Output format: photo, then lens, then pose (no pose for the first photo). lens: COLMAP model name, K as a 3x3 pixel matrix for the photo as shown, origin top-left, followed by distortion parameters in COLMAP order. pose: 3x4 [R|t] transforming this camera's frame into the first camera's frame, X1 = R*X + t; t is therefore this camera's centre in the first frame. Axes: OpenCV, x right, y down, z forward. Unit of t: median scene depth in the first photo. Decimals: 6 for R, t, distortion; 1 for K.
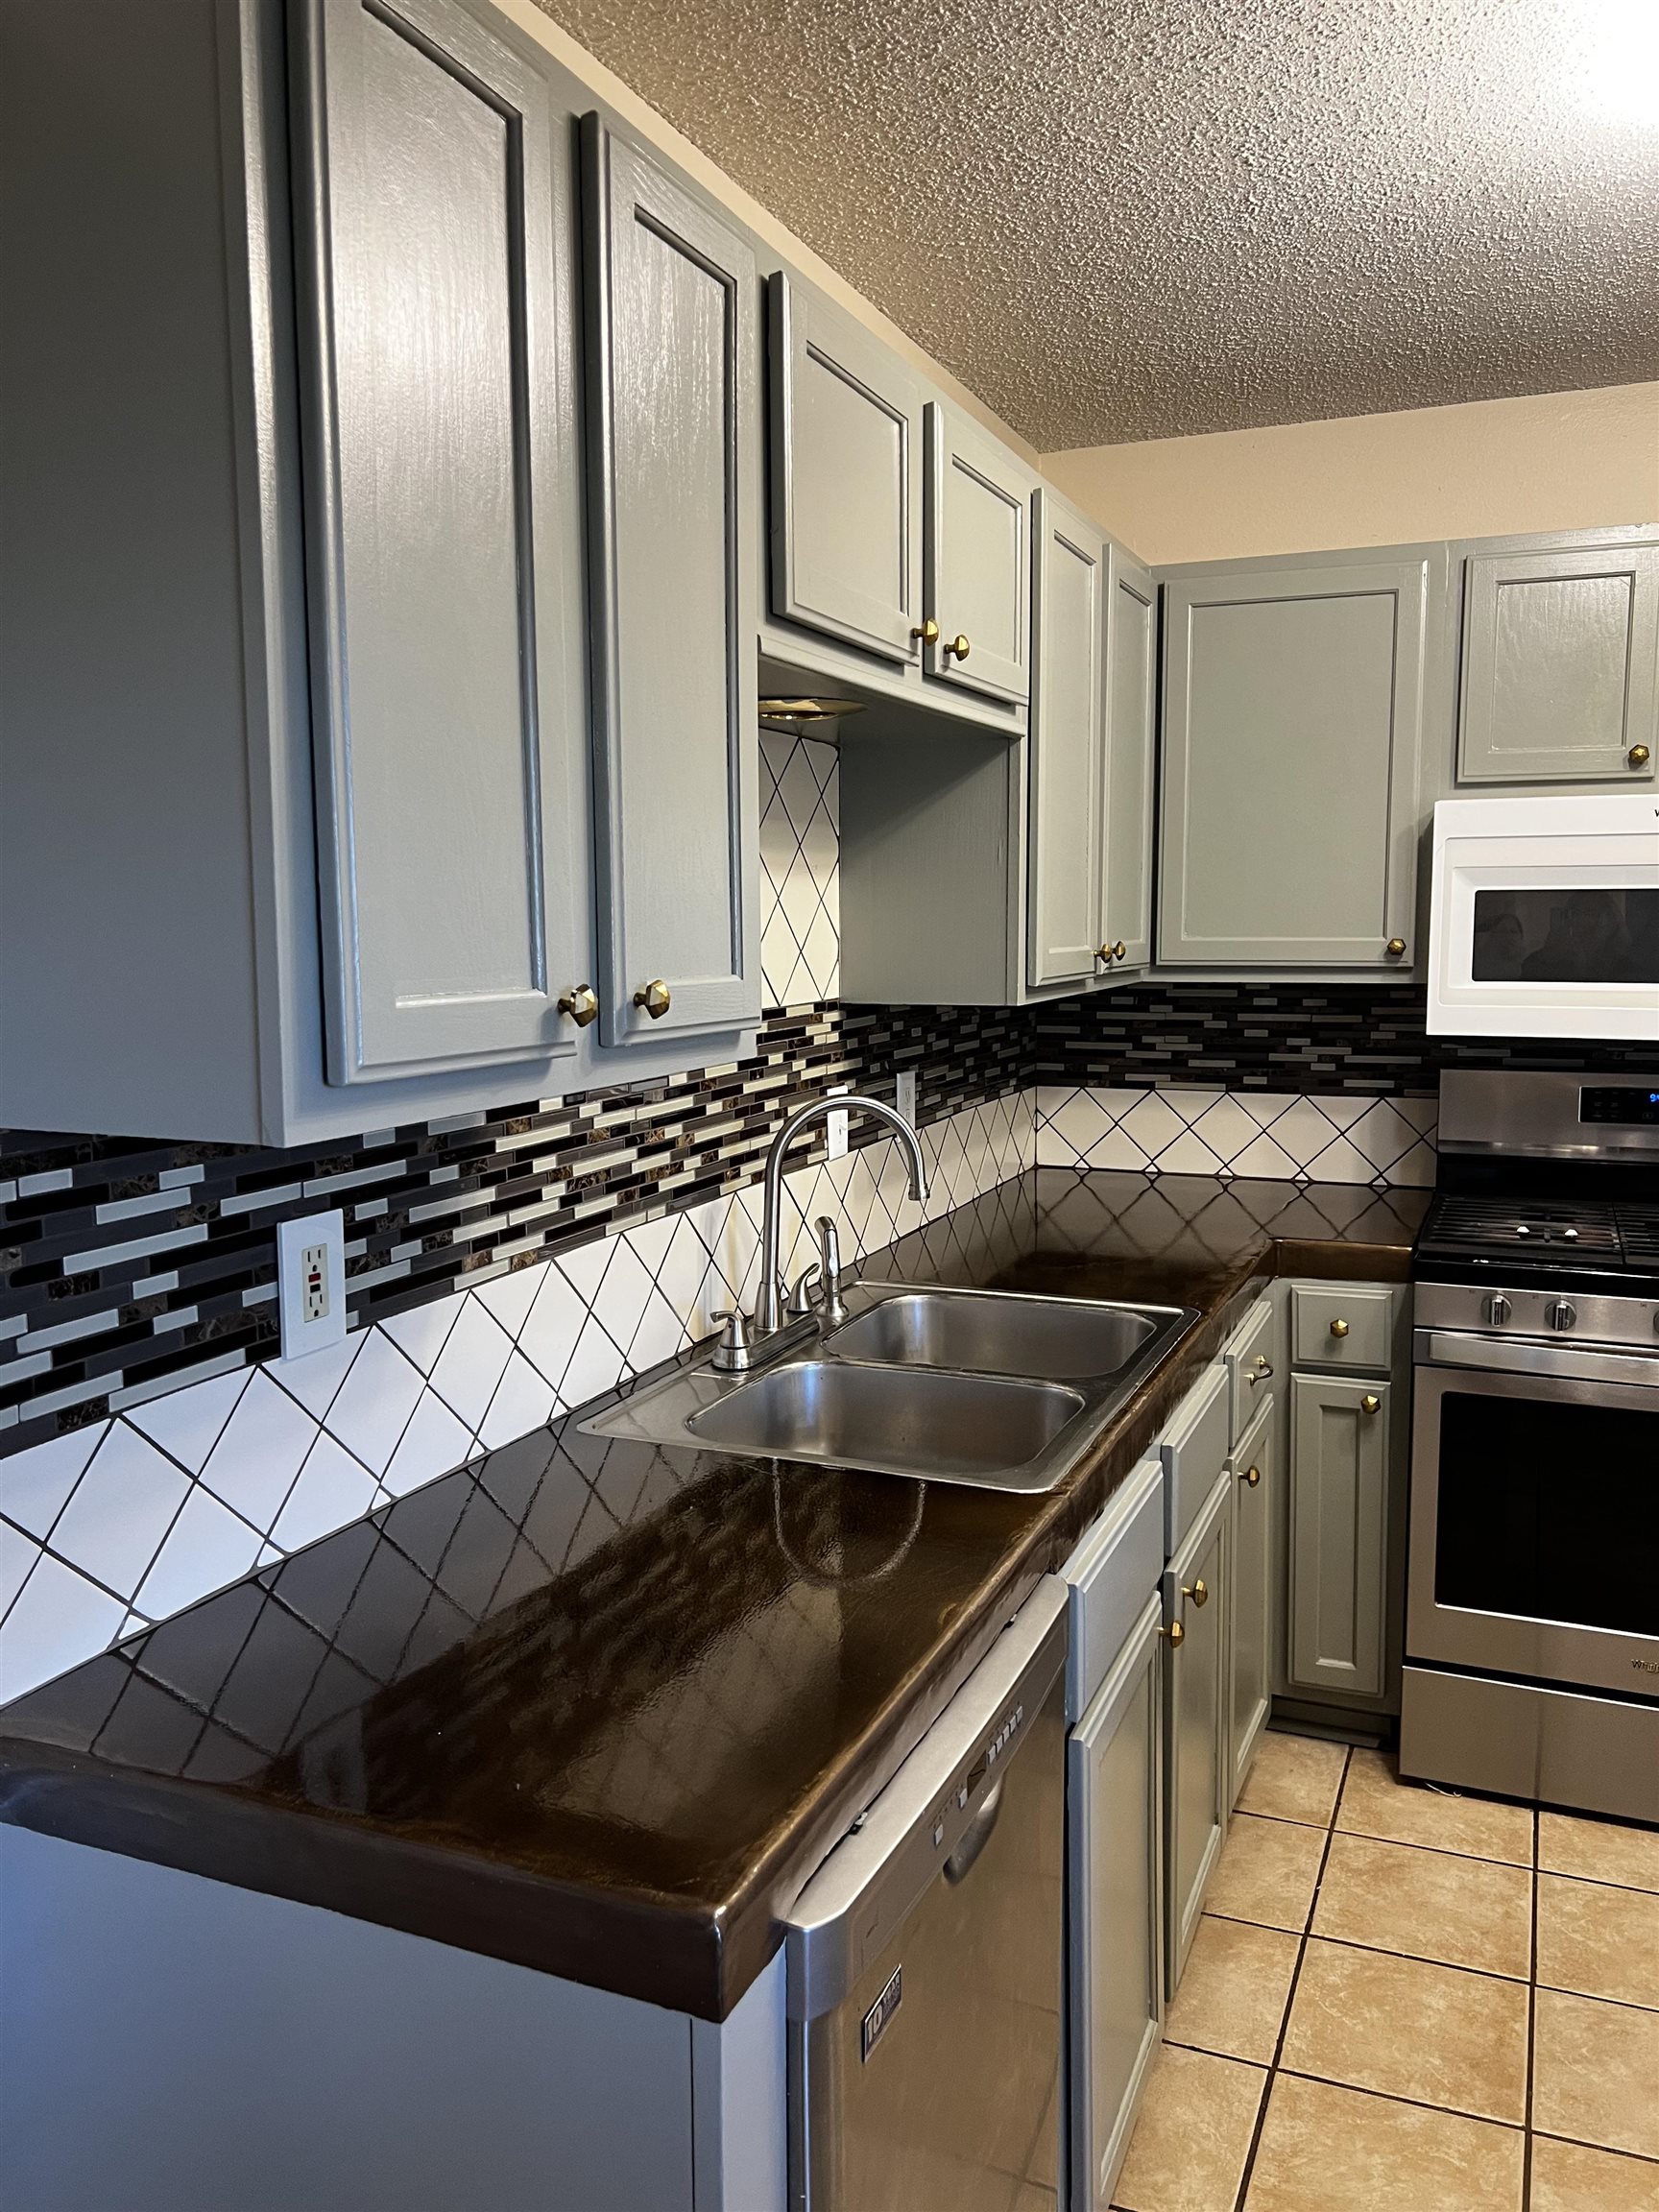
lens RADIAL K [[1665.3, 0, 843.5], [0, 1665.3, 1111.3], [0, 0, 1]] dist [0.060860, -0.070188]
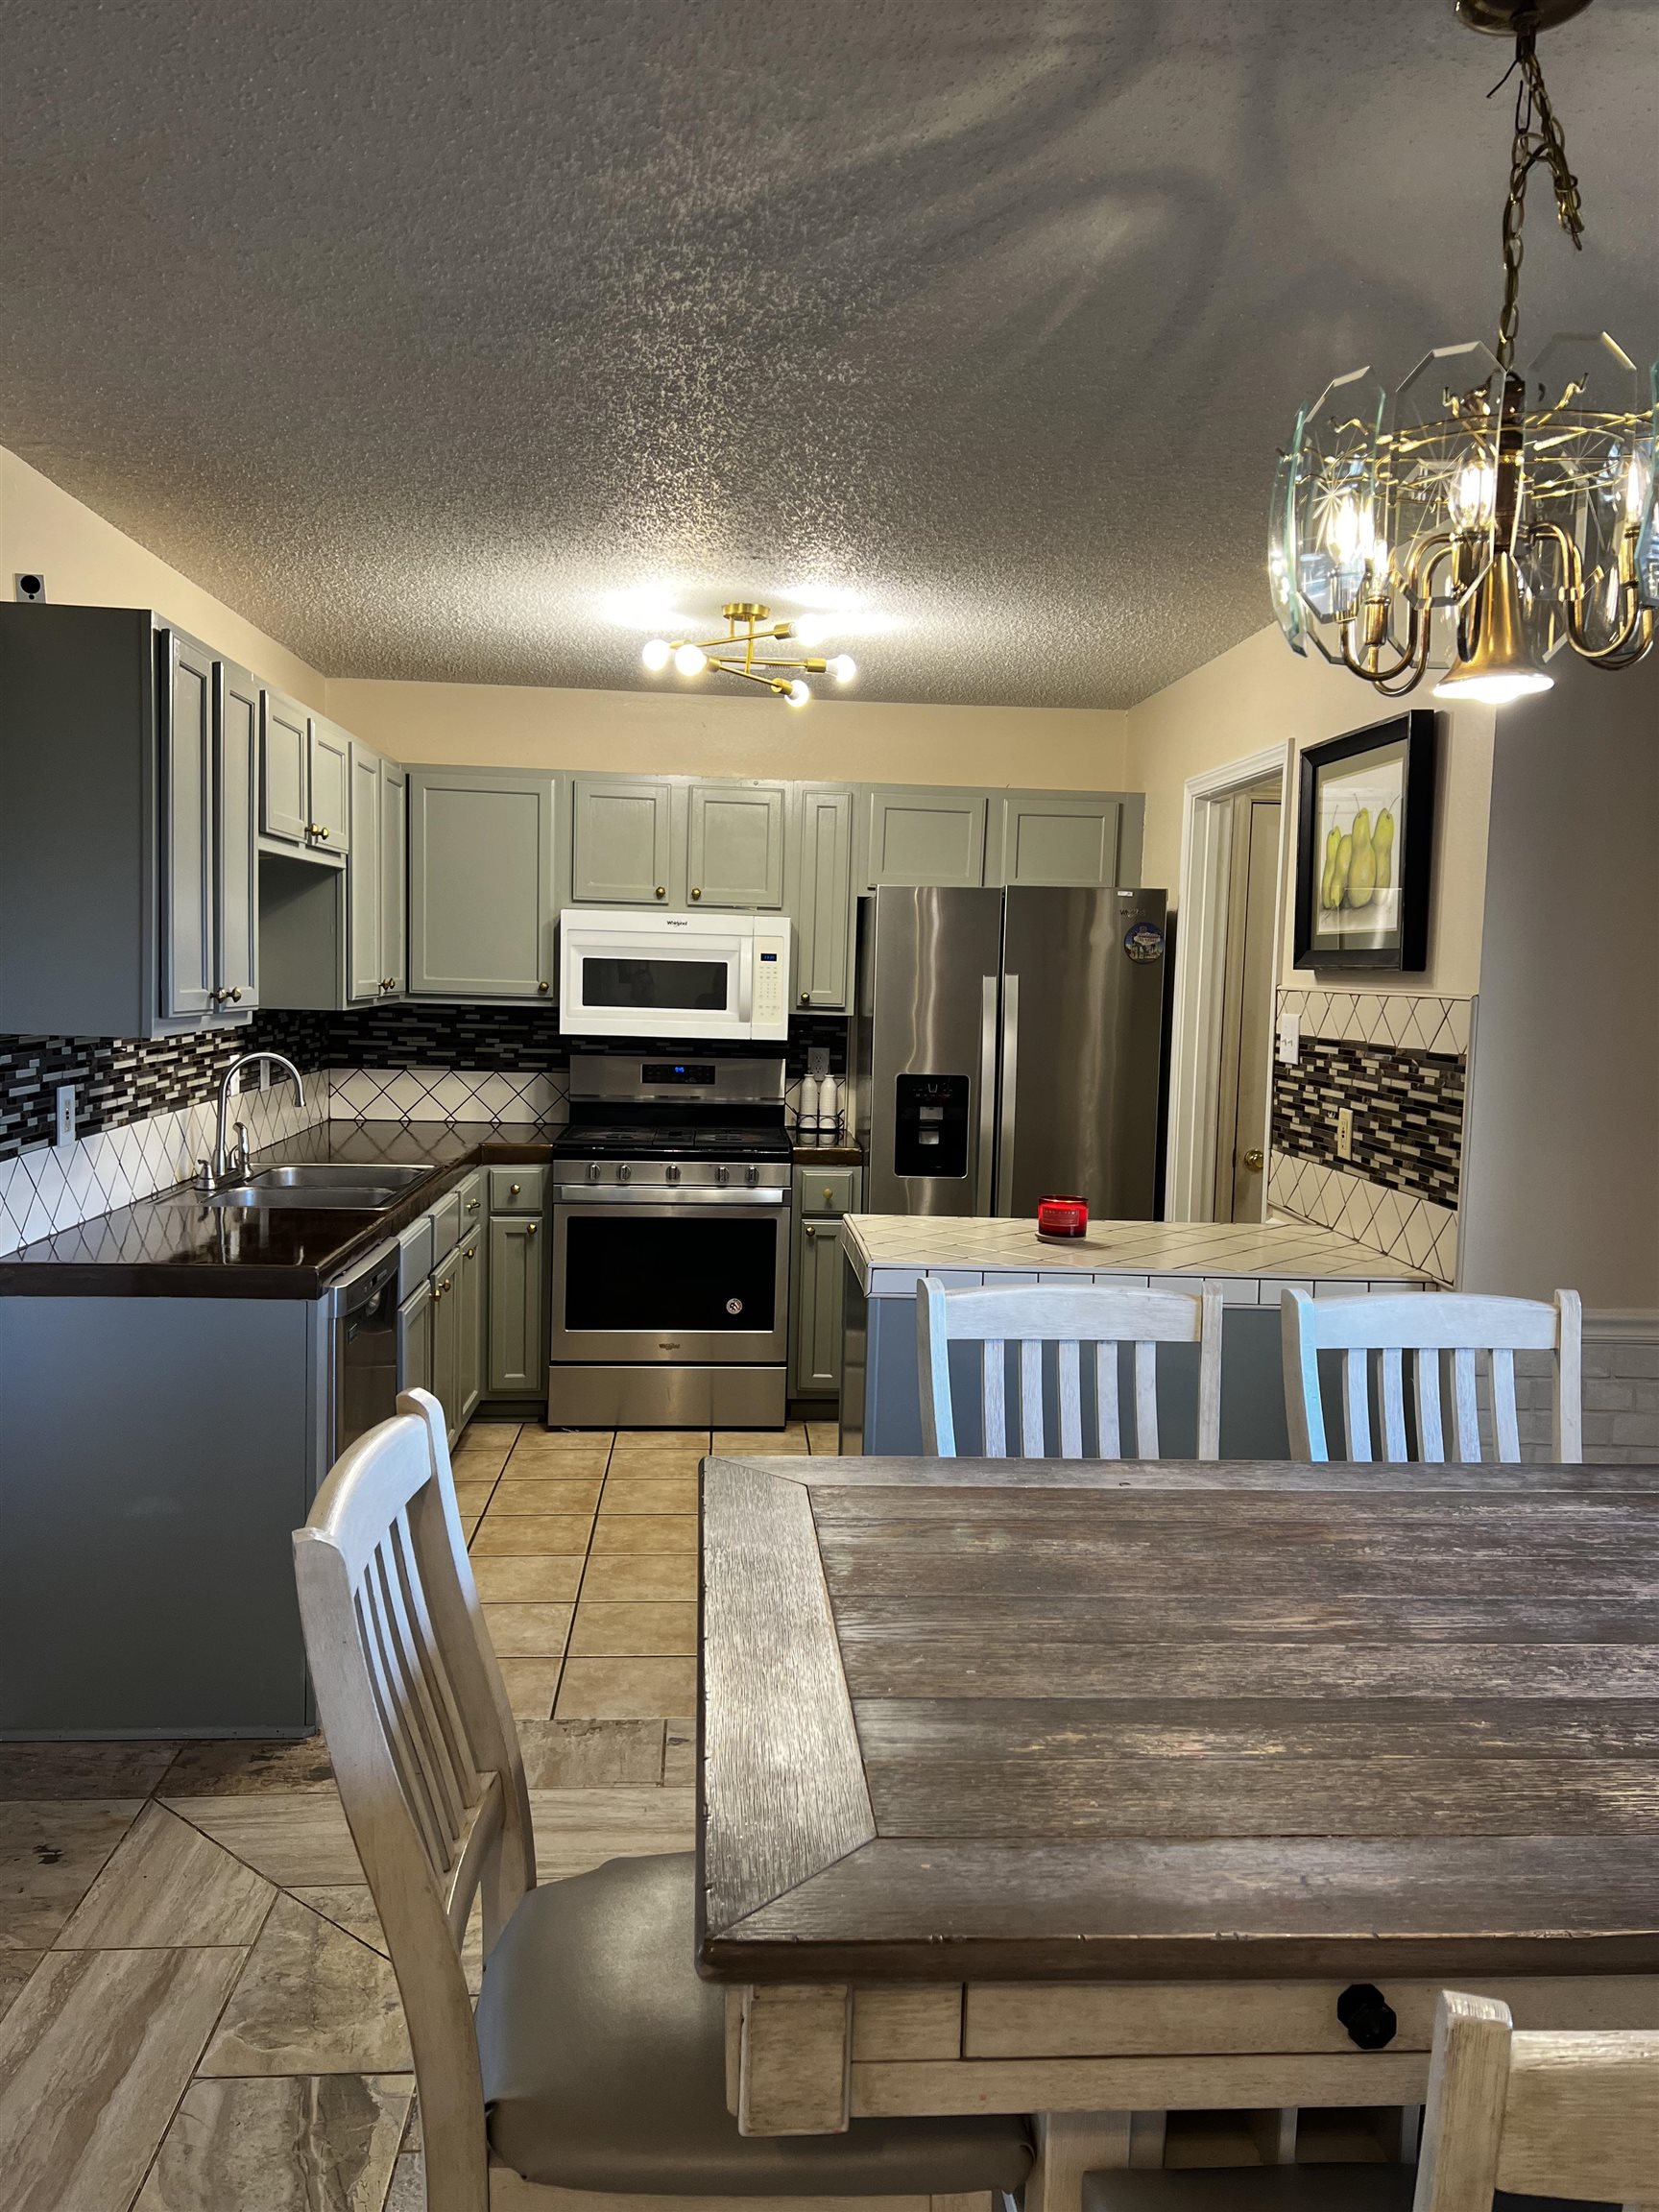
lens RADIAL K [[1665.3, 0, 840.6], [0, 1665.3, 1107.1], [0, 0, 1]] dist [0.060860, -0.070188]
pose [[0.893034, -0.006809, 0.449939, -0.229937], [0.019009, 0.999564, -0.022604, 0.092605], [-0.449588, 0.028739, 0.892773, -0.877844]]
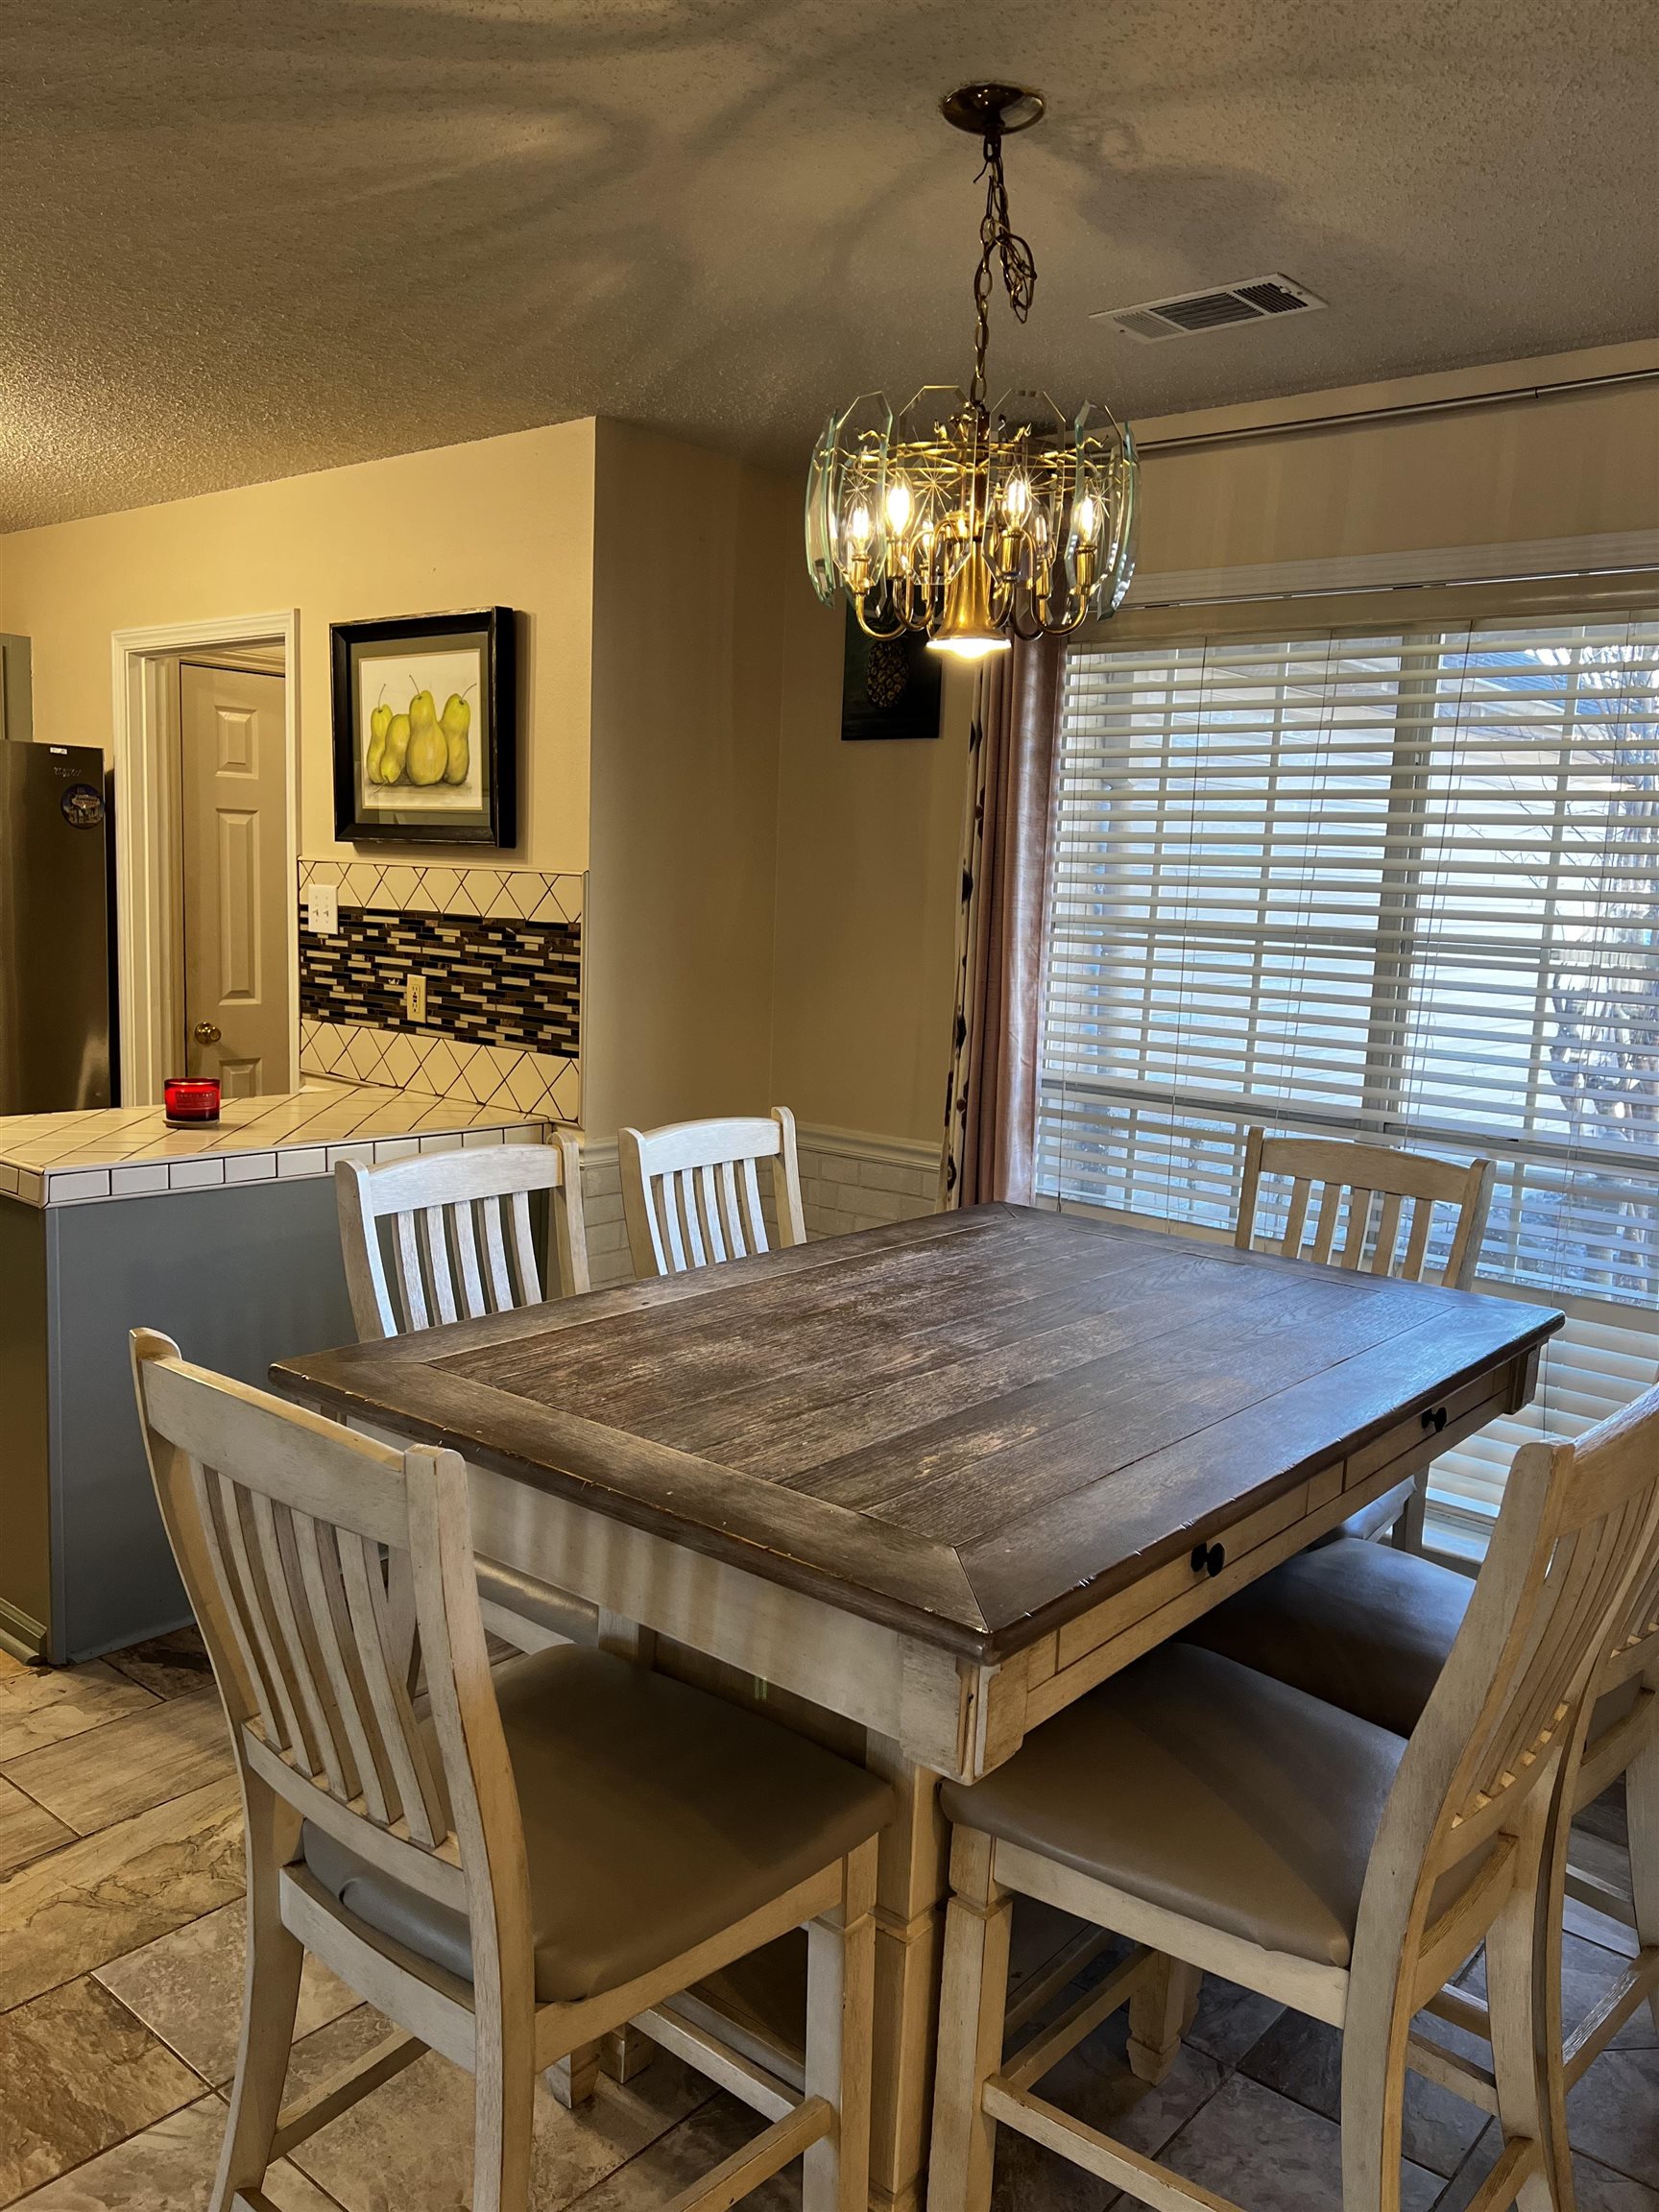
lens RADIAL K [[1665.3, 0, 847.8], [0, 1665.3, 1103.9], [0, 0, 1]] dist [0.060860, -0.070188]
pose [[0.291460, -0.109593, 0.950284, -0.553435], [0.069976, 0.993197, 0.093079, 0.072181], [-0.954020, 0.039369, 0.297146, -0.619645]]
